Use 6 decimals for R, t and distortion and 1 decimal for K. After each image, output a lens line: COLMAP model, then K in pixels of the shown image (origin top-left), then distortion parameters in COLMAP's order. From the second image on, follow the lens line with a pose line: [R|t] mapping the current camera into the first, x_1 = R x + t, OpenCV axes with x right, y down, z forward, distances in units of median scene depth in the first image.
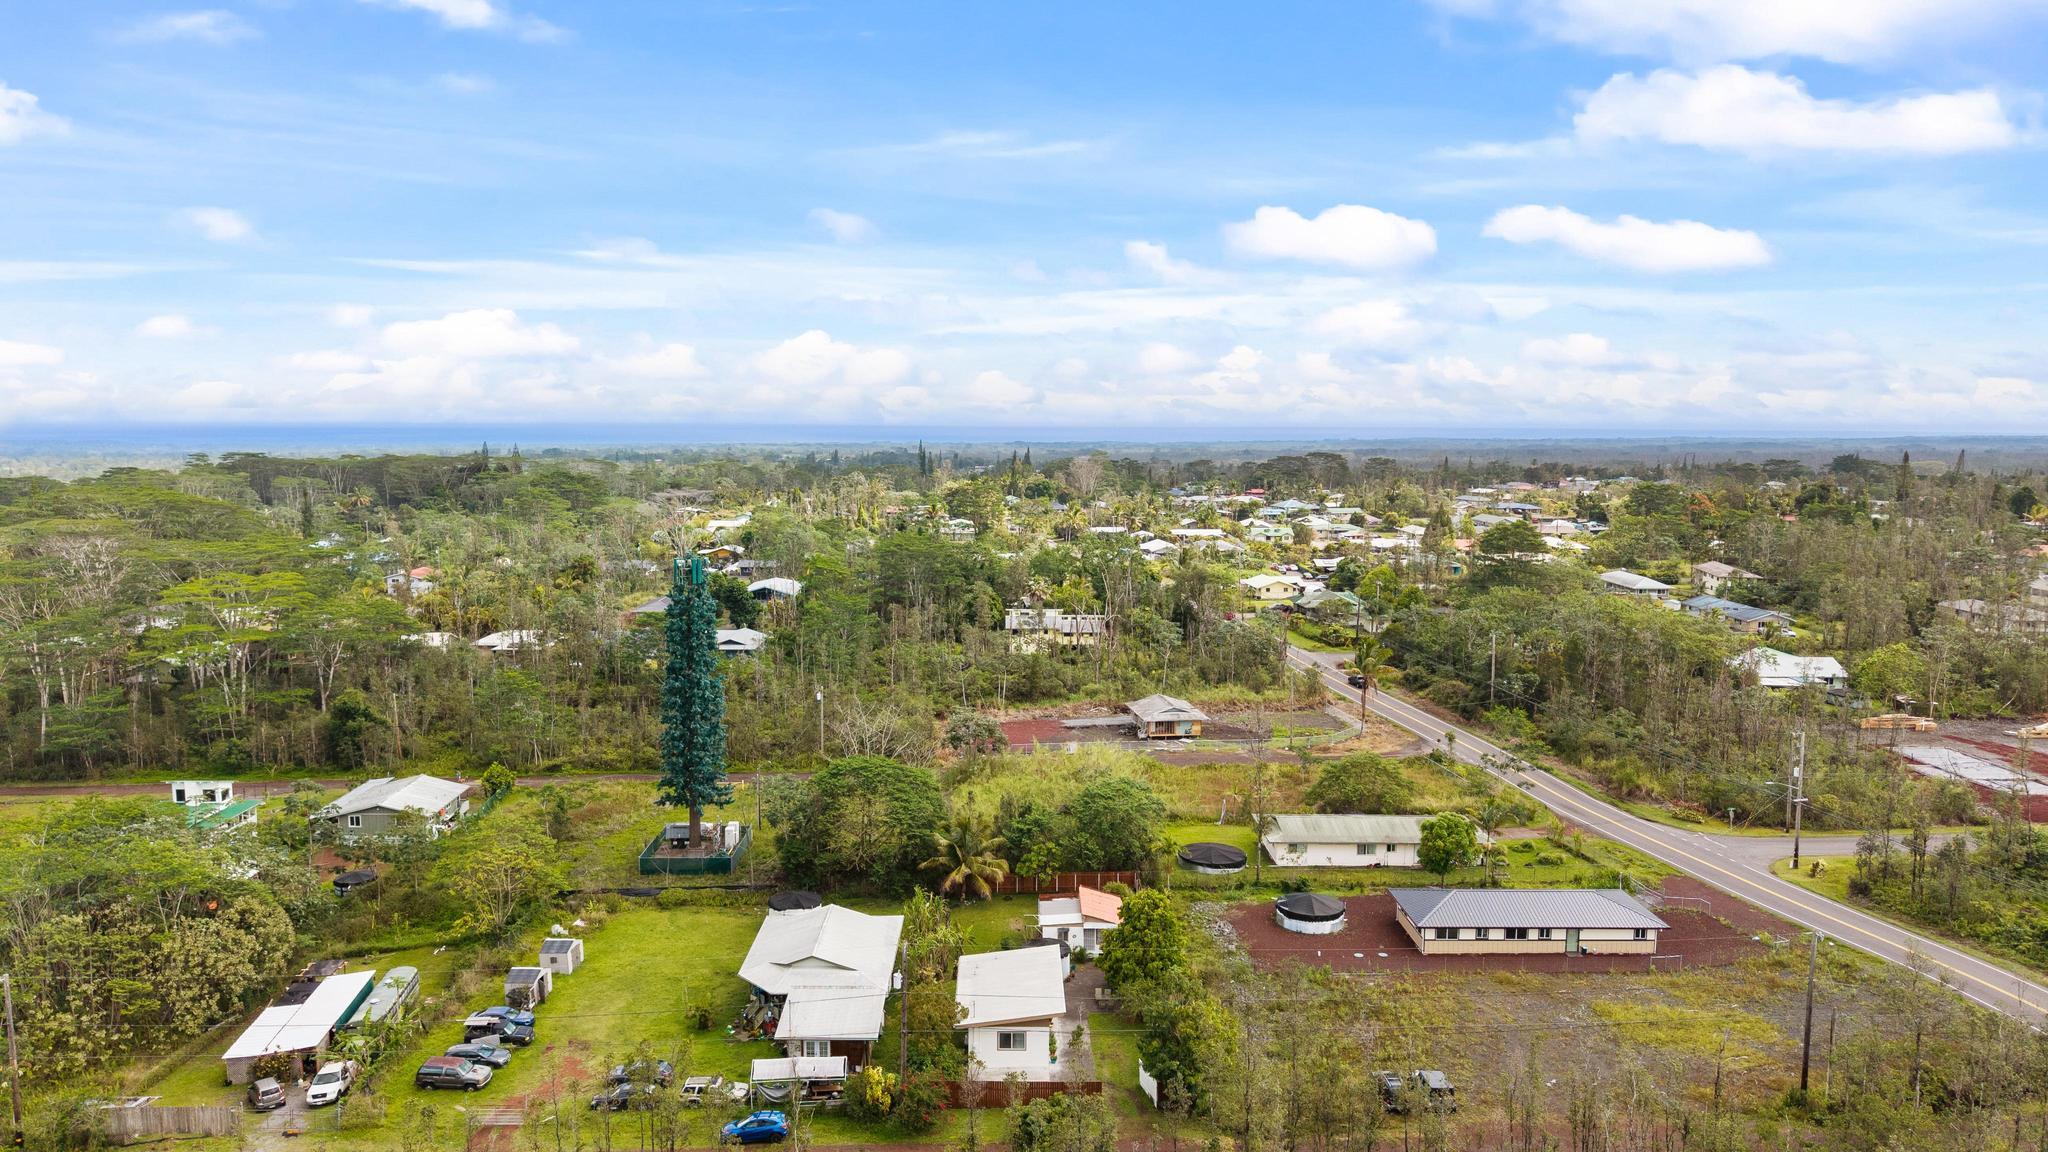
lens RADIAL K [[1407.2, 0, 1024.0], [0, 1407.2, 576.0], [0, 0, 1]] dist [0.022193, -0.003572]
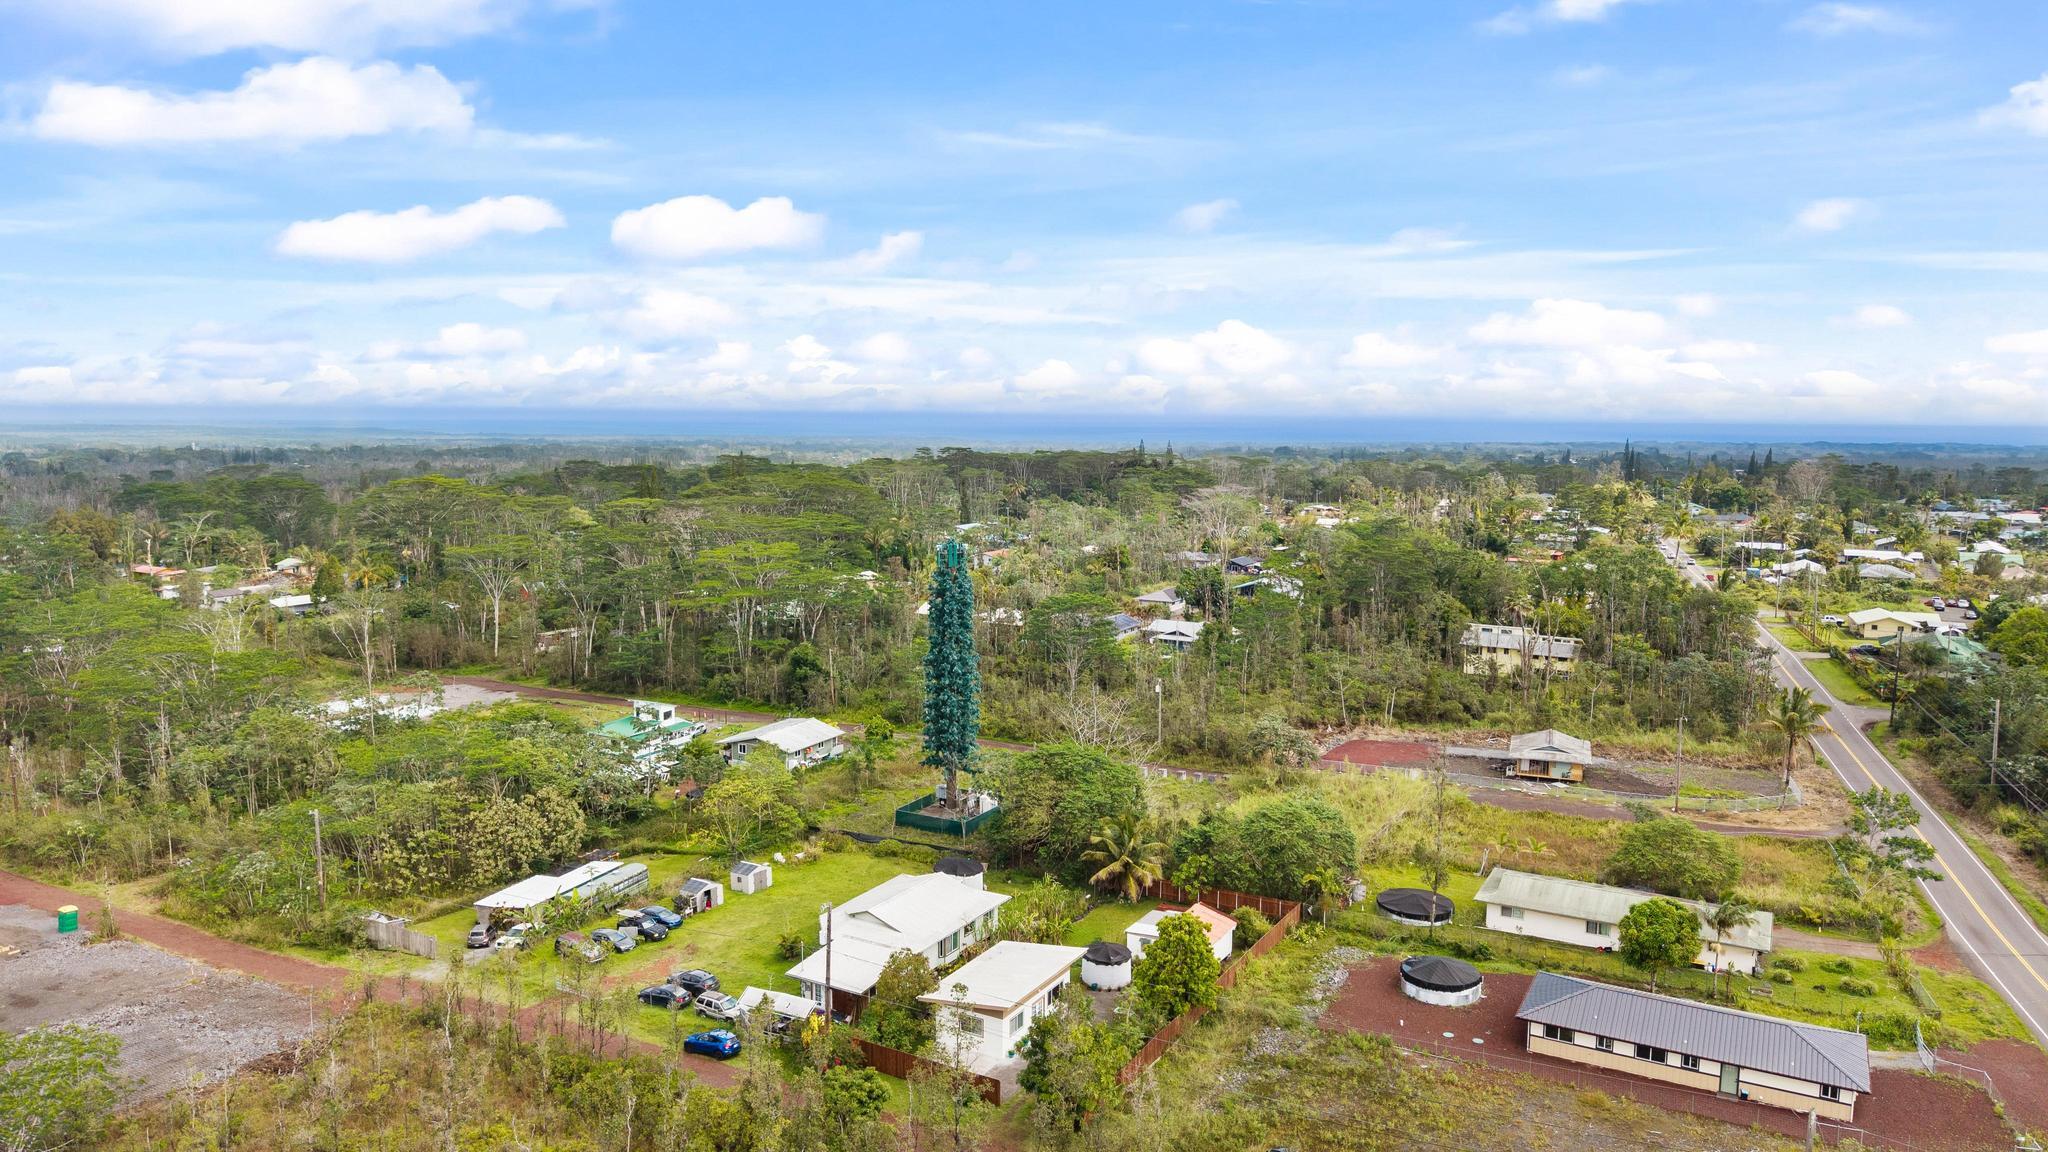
lens RADIAL K [[1407.2, 0, 1024.0], [0, 1407.2, 576.0], [0, 0, 1]] dist [0.022193, -0.003572]
pose [[0.861747, 0.062152, -0.503517, 0.429285], [-0.063416, 0.997880, 0.014641, -0.007061], [0.503359, 0.019314, 0.863862, 0.118767]]
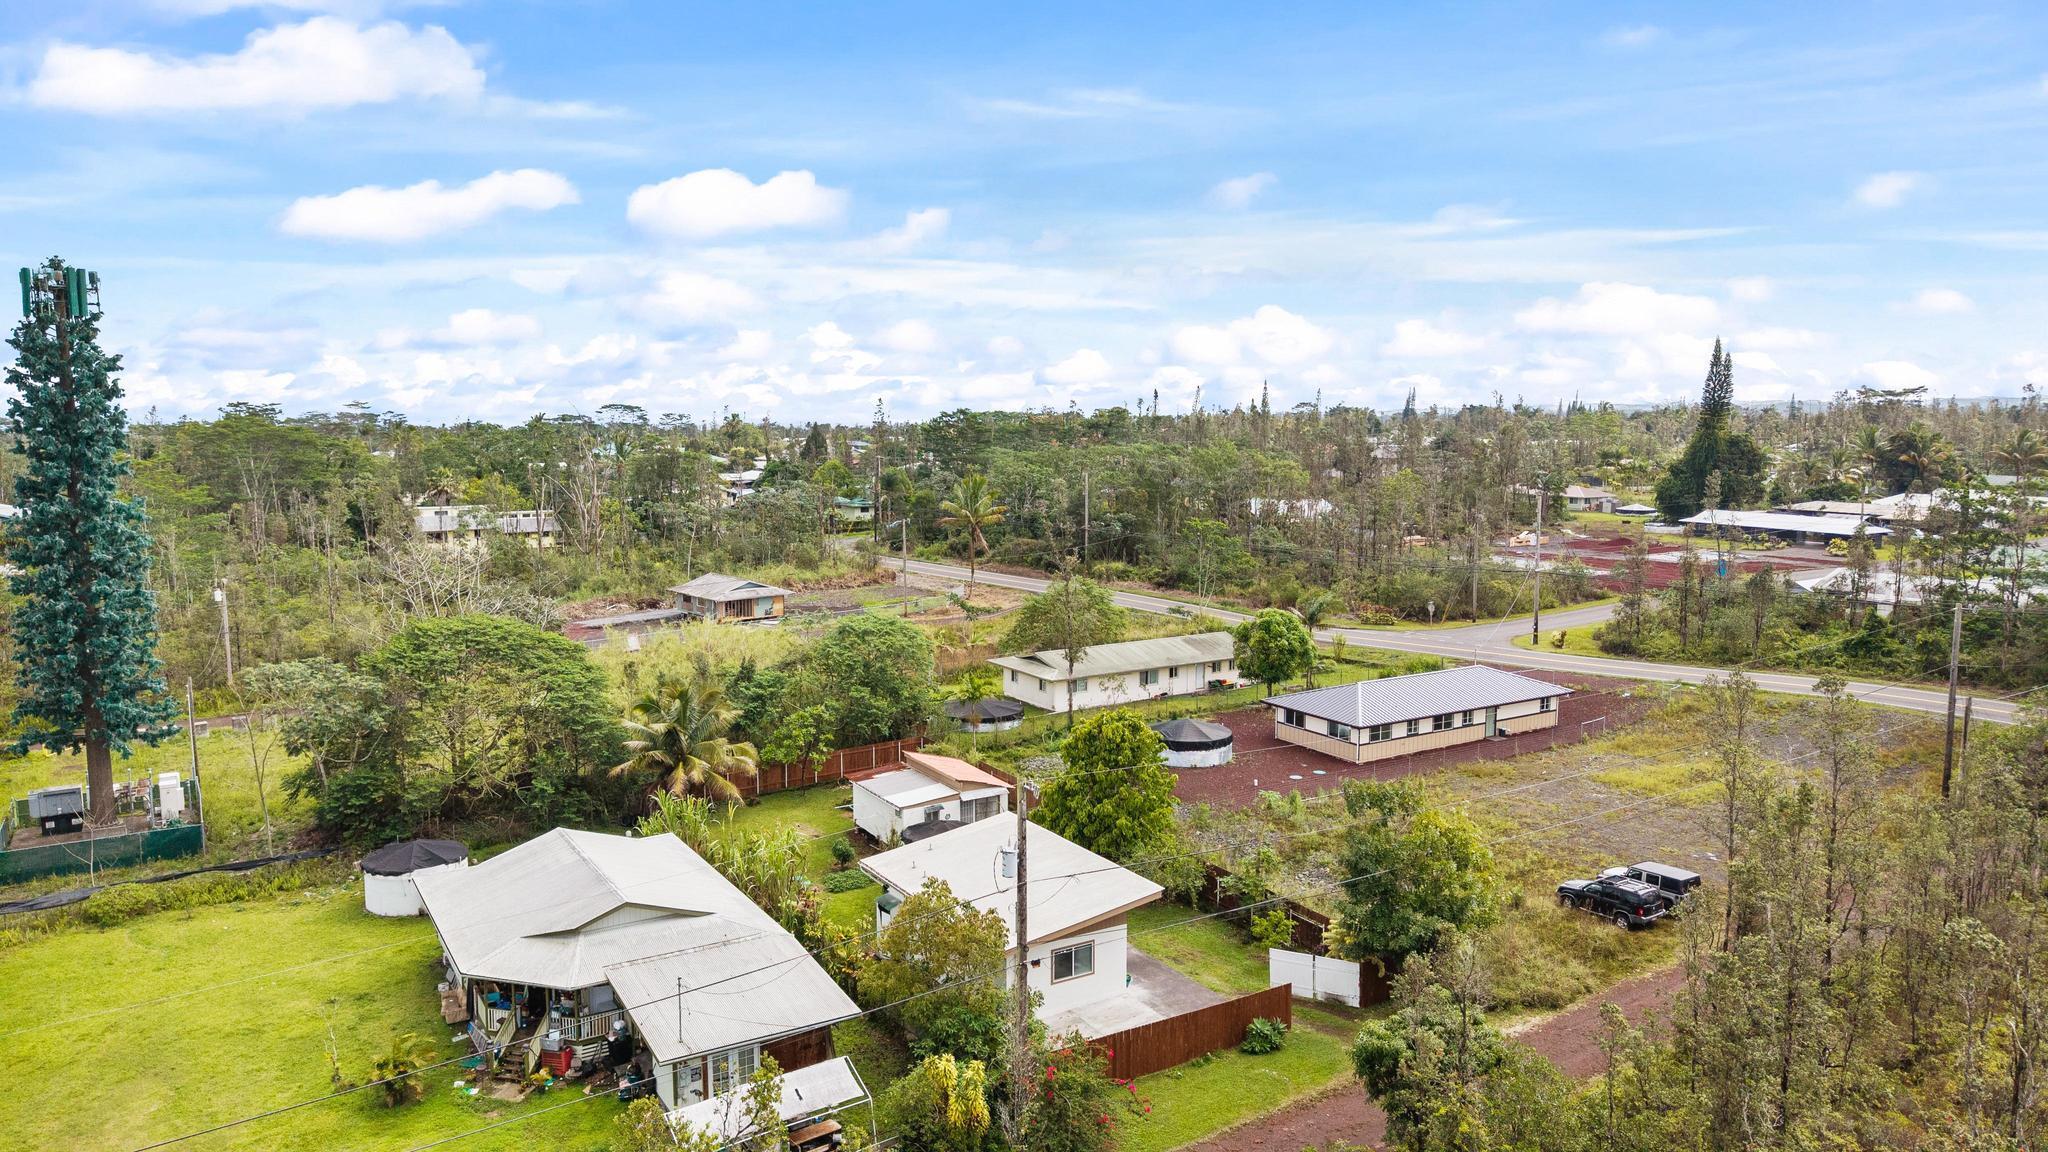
lens RADIAL K [[1366.5, 0, 1024.0], [0, 1366.5, 576.0], [0, 0, 1]] dist [0.045335, -0.000579]
pose [[0.858083, -0.071182, 0.508554, -0.241908], [0.068763, 0.997354, 0.023576, 0.136224], [-0.508887, 0.014739, 0.860707, 0.451630]]
